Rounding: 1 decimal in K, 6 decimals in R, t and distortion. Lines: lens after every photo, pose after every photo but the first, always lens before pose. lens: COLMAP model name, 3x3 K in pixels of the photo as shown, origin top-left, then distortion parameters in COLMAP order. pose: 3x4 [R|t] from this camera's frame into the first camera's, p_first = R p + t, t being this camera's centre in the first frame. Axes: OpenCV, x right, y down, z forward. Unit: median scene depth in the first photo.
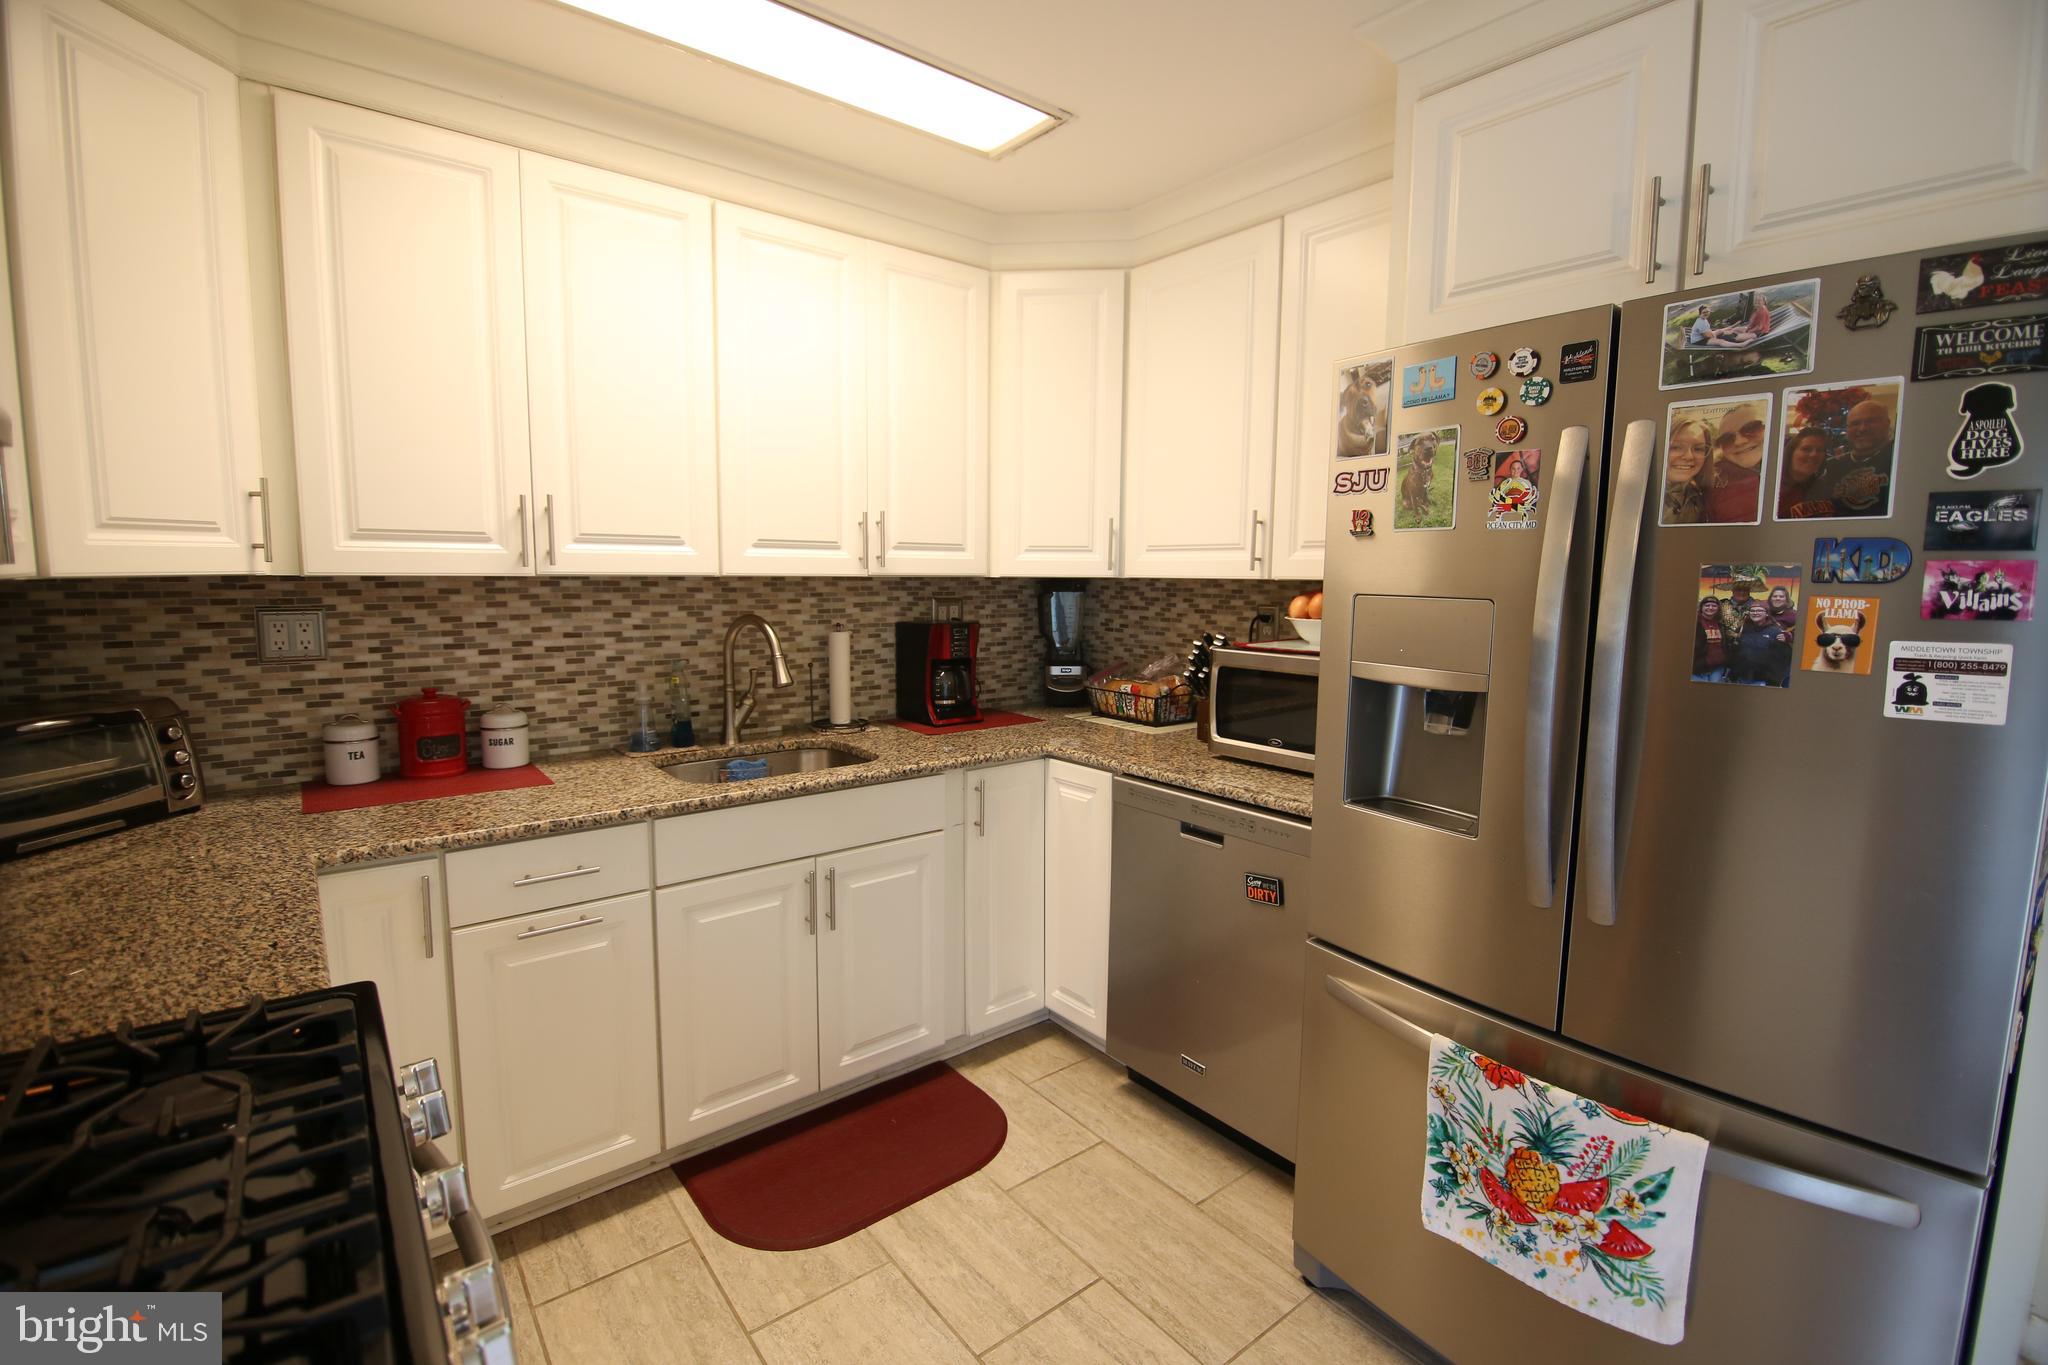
lens RADIAL K [[917.0, 0, 1028.3], [0, 917.0, 679.3], [0, 0, 1]] dist [-0.004208, -0.009562]
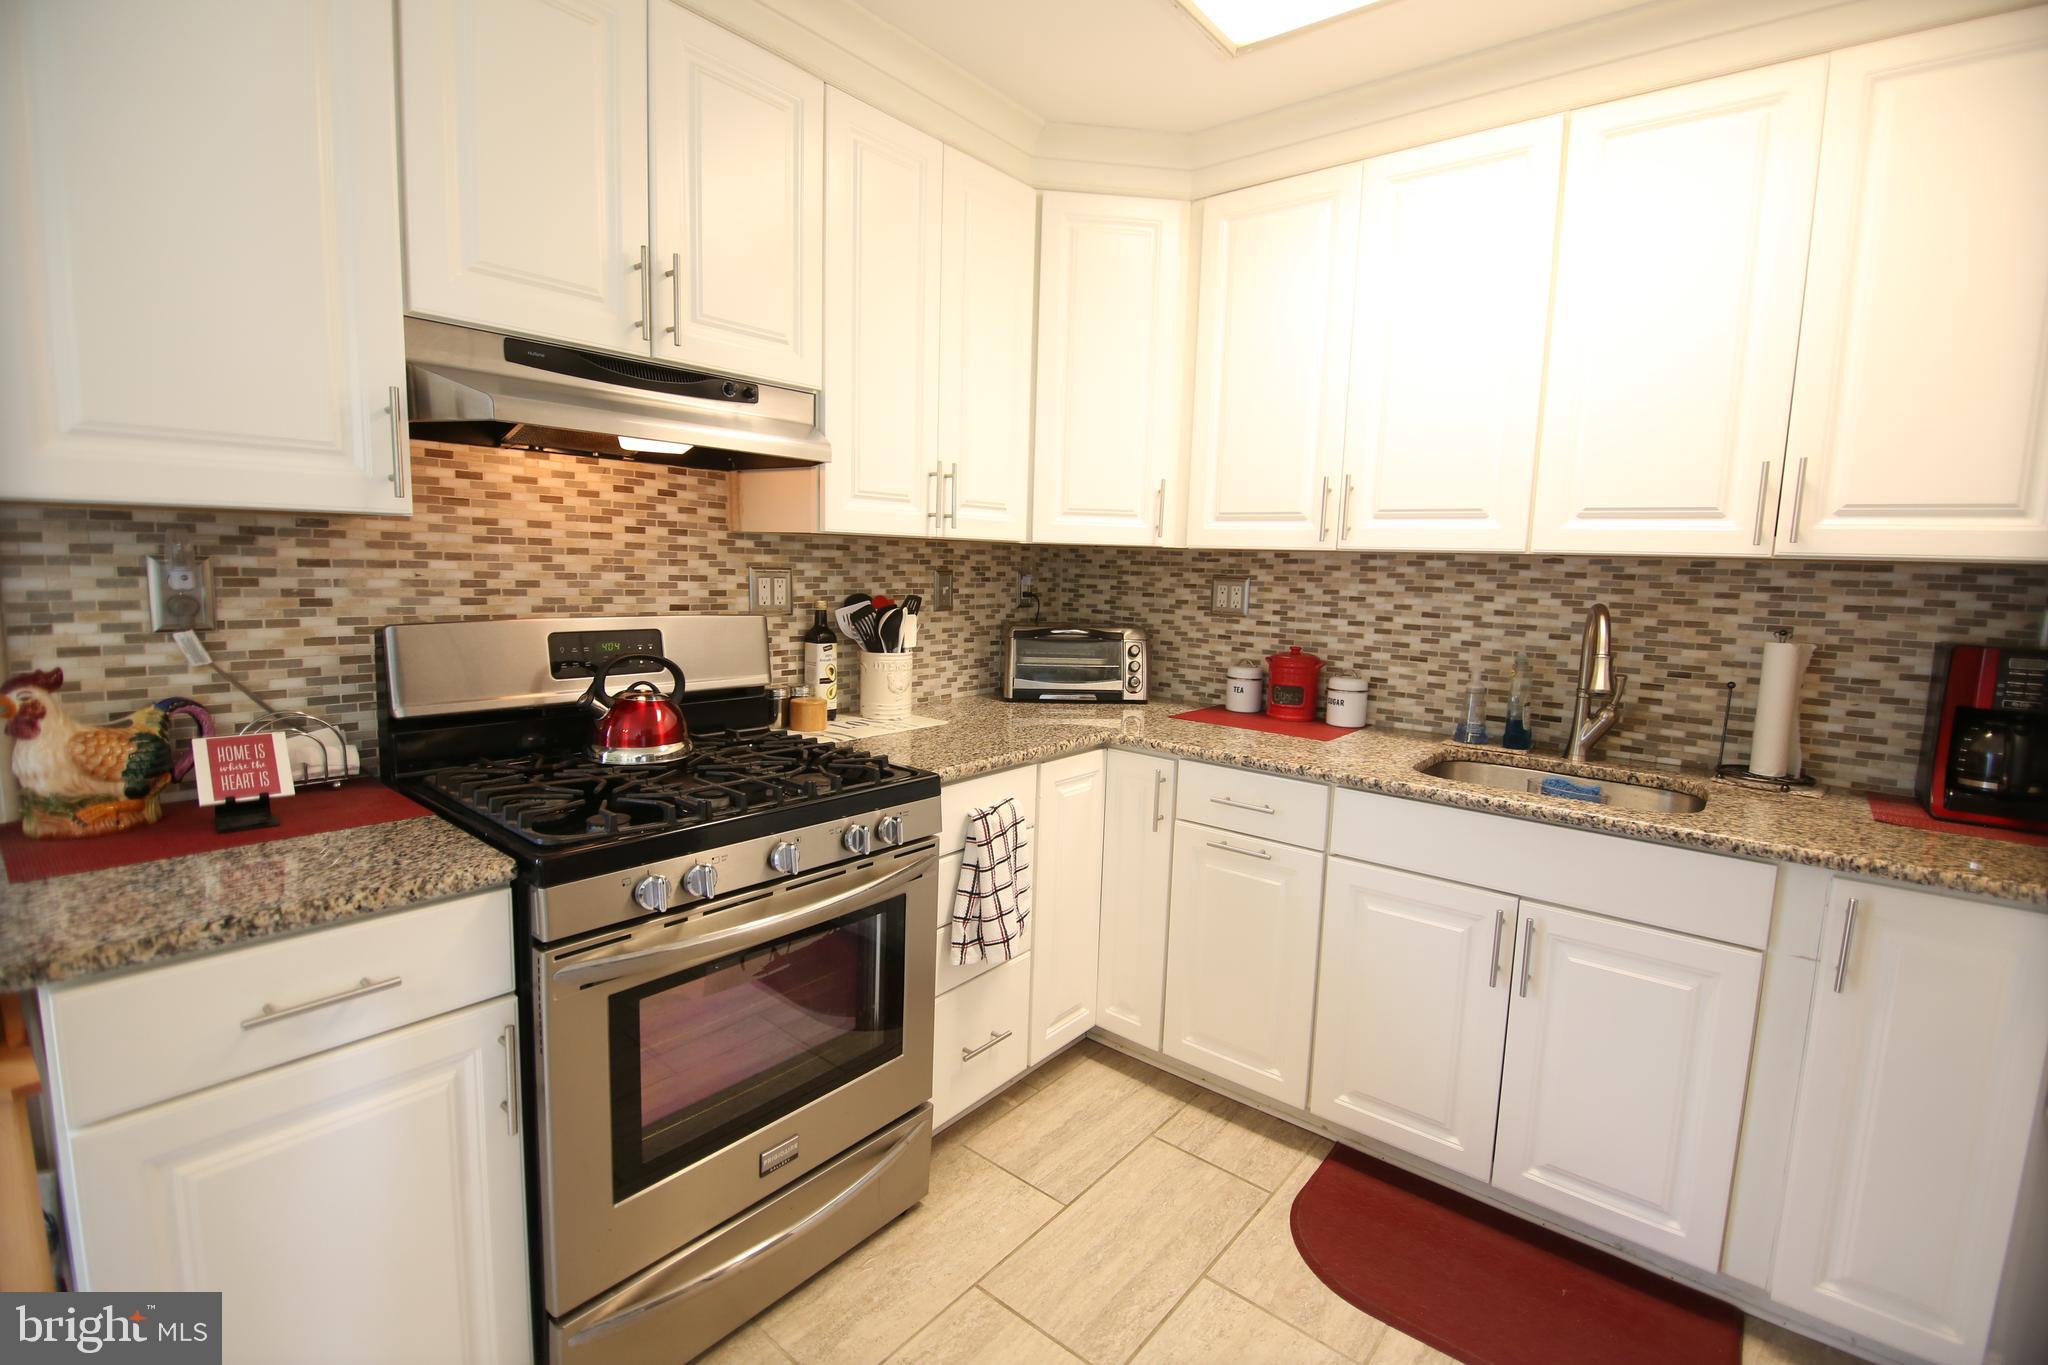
lens RADIAL K [[917.0, 0, 1021.6], [0, 917.0, 680.1], [0, 0, 1]] dist [-0.004208, -0.009562]
pose [[0.206160, 0.119752, -0.971163, 0.479730], [-0.146490, 0.985076, 0.090371, -0.003357], [0.967491, 0.123635, 0.220625, 0.416460]]
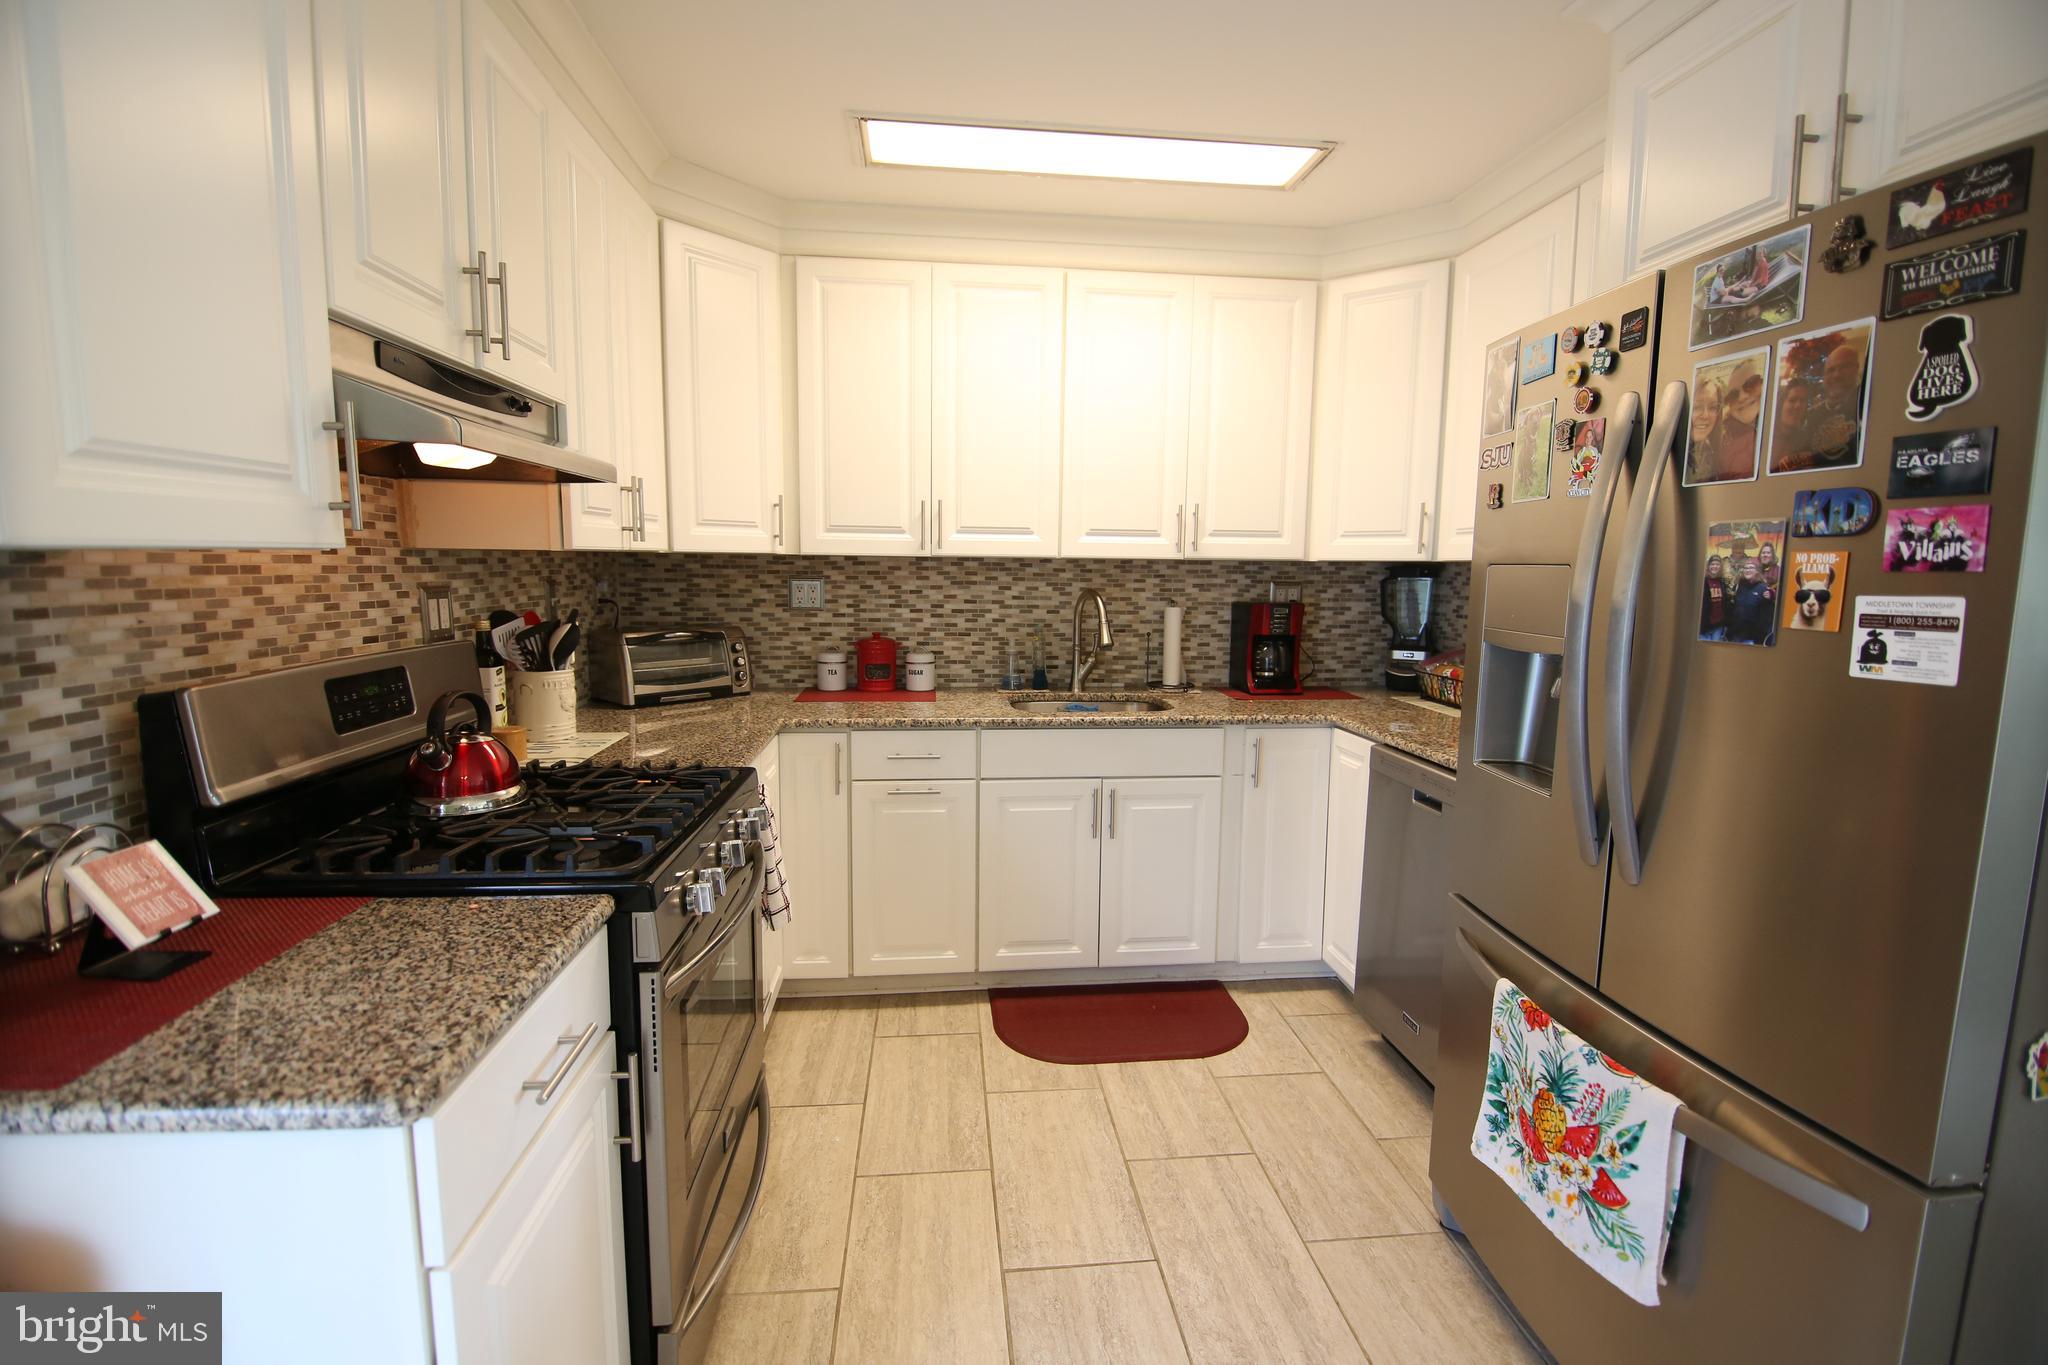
lens RADIAL K [[917.0, 0, 1024.6], [0, 917.0, 681.8], [0, 0, 1]] dist [-0.004208, -0.009562]
pose [[0.840175, 0.068620, -0.537957, 0.386236], [-0.068101, 0.997460, 0.020874, 0.045543], [0.538023, 0.019098, 0.842714, -0.141219]]
